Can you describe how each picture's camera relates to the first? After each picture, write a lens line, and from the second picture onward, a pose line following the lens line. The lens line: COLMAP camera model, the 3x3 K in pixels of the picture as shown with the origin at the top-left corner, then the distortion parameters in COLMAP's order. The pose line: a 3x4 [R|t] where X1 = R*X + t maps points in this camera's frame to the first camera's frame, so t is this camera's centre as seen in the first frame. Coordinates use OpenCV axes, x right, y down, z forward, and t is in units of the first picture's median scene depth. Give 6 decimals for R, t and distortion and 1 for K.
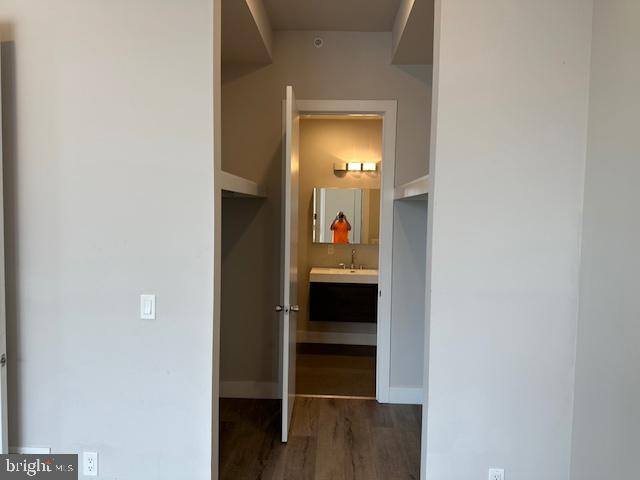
lens RADIAL K [[445.8, 0, 317.0], [0, 445.8, 236.7], [0, 0, 1]] dist [0.002347, -0.036773]
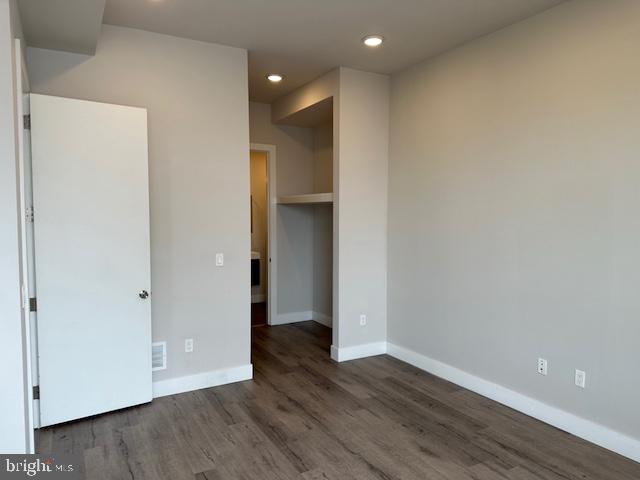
lens RADIAL K [[445.8, 0, 321.1], [0, 445.8, 240.7], [0, 0, 1]] dist [0.002347, -0.036773]
pose [[0.842448, -0.057782, 0.535670, -0.584892], [0.053906, 0.998283, 0.022905, 0.028186], [-0.536074, 0.009580, 0.844116, -0.509870]]
